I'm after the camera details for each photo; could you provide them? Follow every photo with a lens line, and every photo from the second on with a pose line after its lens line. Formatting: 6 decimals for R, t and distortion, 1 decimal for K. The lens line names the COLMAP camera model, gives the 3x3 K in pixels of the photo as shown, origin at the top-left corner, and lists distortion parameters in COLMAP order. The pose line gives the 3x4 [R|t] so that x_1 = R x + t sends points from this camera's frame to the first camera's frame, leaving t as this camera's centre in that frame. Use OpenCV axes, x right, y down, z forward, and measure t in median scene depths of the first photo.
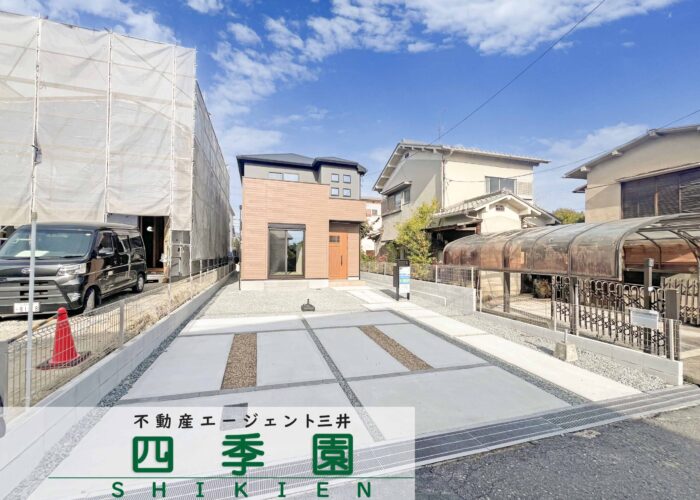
lens RADIAL K [[321.6, 0, 350.1], [0, 321.6, 249.1], [0, 0, 1]] dist [0.001412, -0.002897]
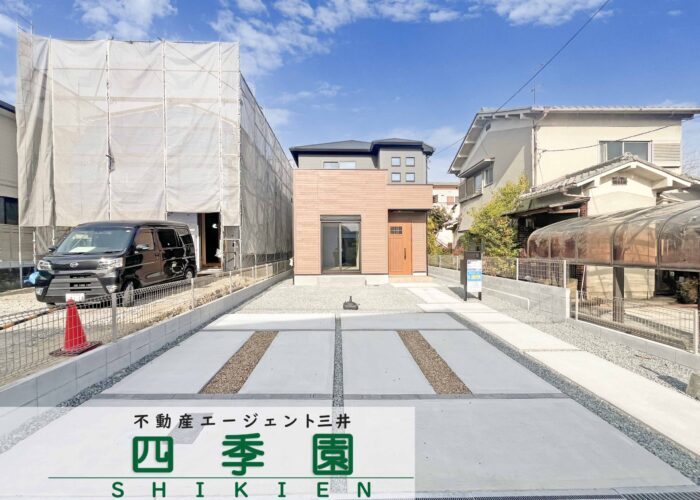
lens RADIAL K [[321.6, 0, 350.9], [0, 321.6, 255.6], [0, 0, 1]] dist [0.001412, -0.002897]
pose [[0.950347, -0.008396, -0.311080, 0.127385], [0.020008, 0.999216, 0.034155, 0.008063], [0.310550, -0.038683, 0.949770, 0.114714]]
